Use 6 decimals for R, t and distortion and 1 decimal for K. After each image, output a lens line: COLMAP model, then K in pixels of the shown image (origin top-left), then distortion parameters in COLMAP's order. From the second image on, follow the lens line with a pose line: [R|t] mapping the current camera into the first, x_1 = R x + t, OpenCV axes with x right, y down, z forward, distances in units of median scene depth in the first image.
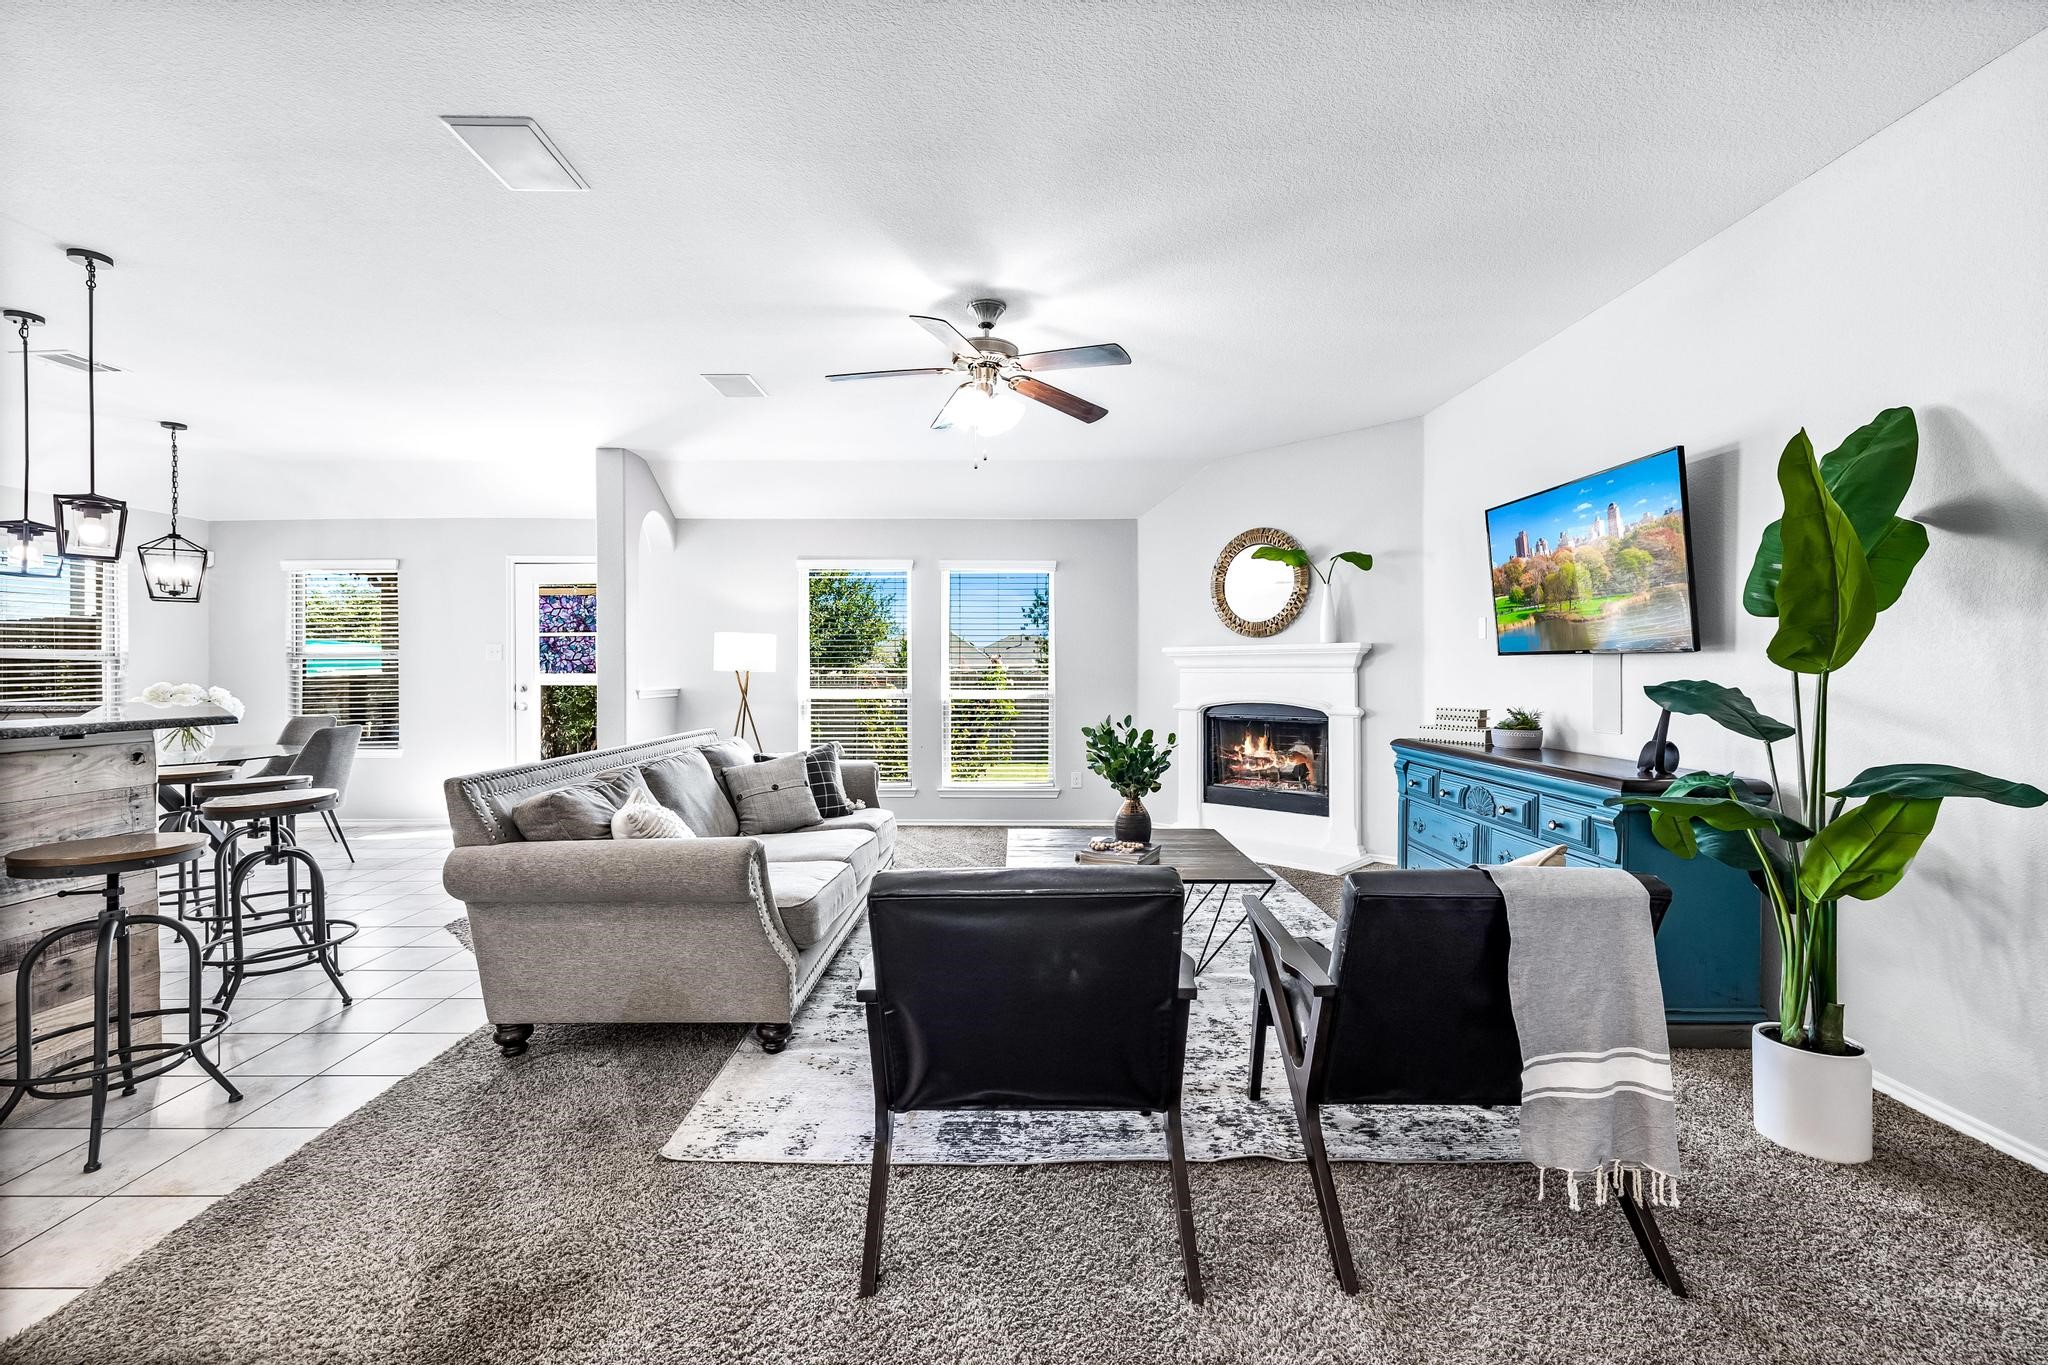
lens RADIAL K [[866.1, 0, 1010.8], [0, 866.1, 673.9], [0, 0, 1]] dist [0.000688, 0.000147]
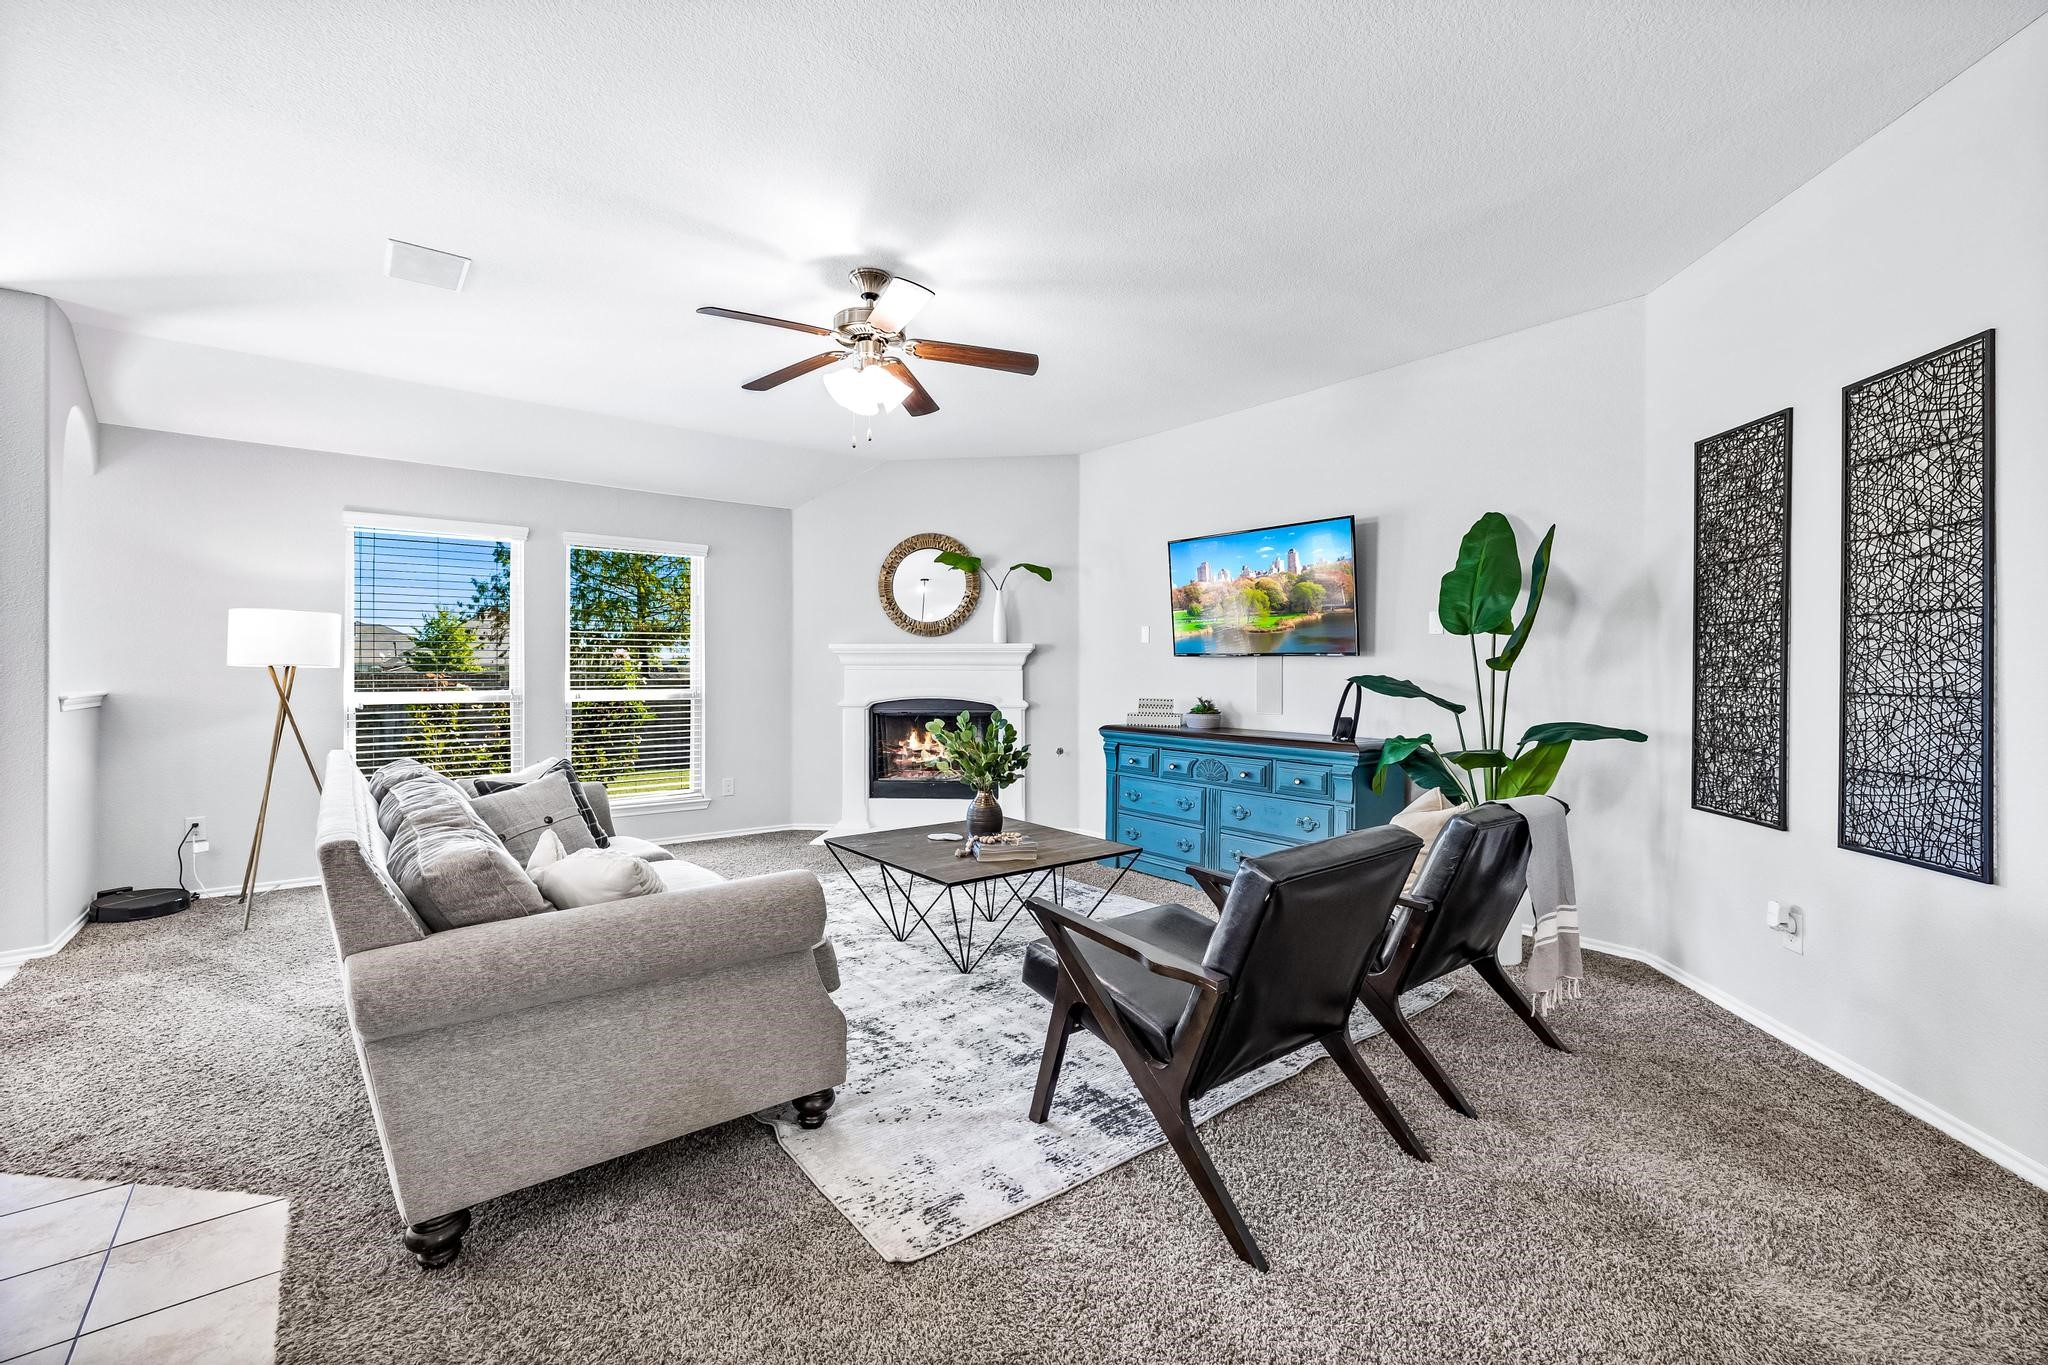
lens RADIAL K [[871.9, 0, 1017.3], [0, 871.9, 667.3], [0, 0, 1]] dist [0.000740, 0.000125]
pose [[0.778756, 0.003777, 0.627315, -0.434718], [-0.000972, 0.999988, -0.004814, 0.000965], [-0.627326, 0.003140, 0.778751, 0.152272]]
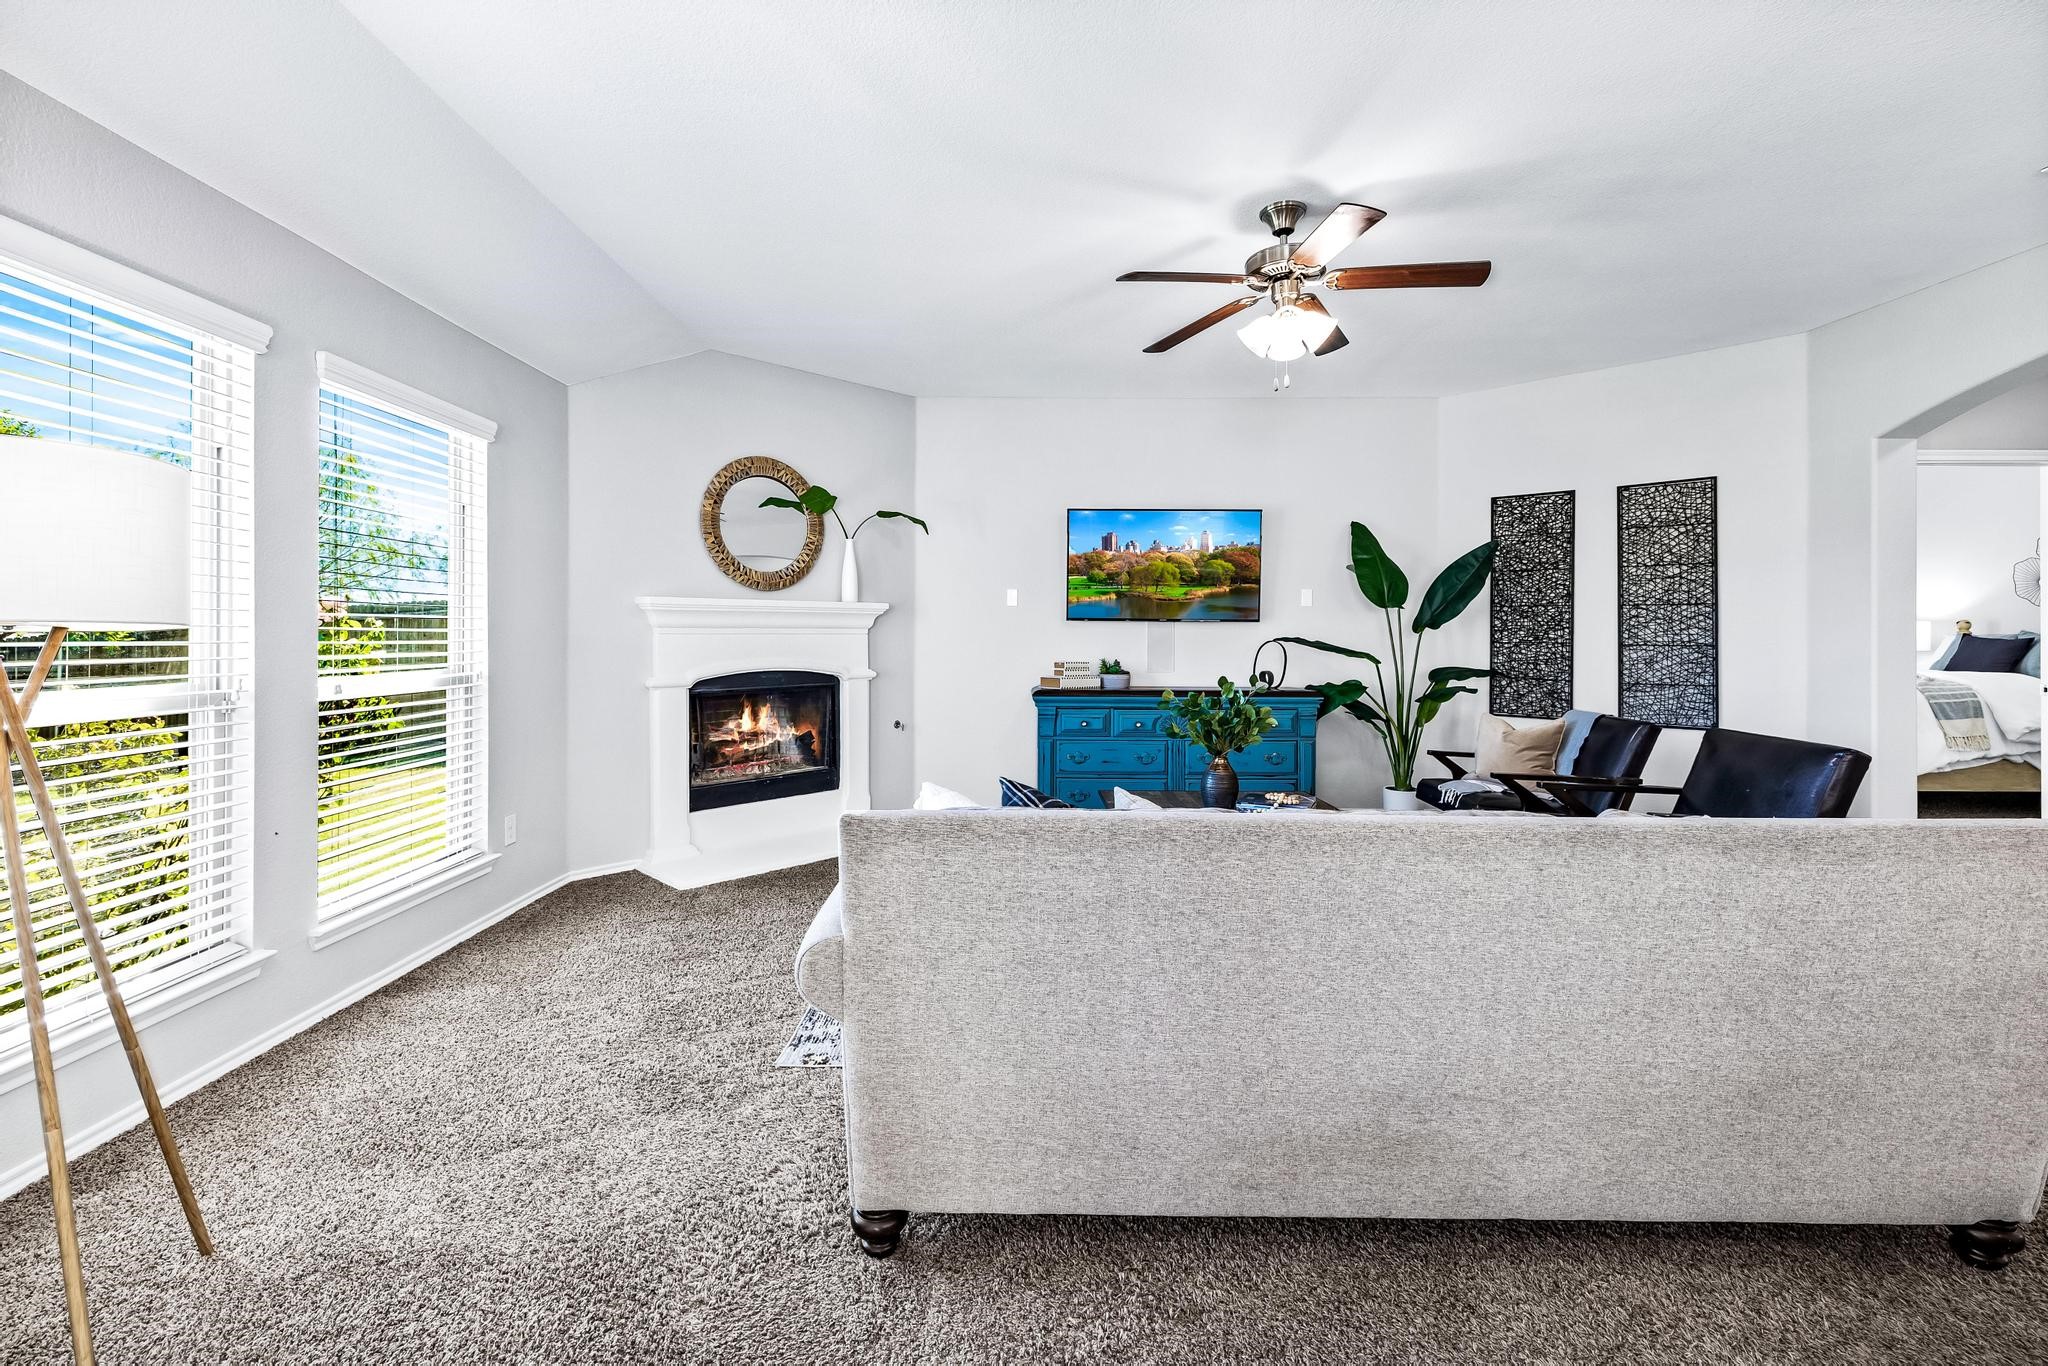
lens RADIAL K [[878.2, 0, 1009.3], [0, 878.2, 628.8], [0, 0, 1]] dist [0.001814, 0.000165]
pose [[-0.007619, 0.005570, 0.999955, -0.797034], [0.002148, 0.999982, -0.005553, -0.001372], [-0.999969, 0.002105, -0.007631, 1.137258]]
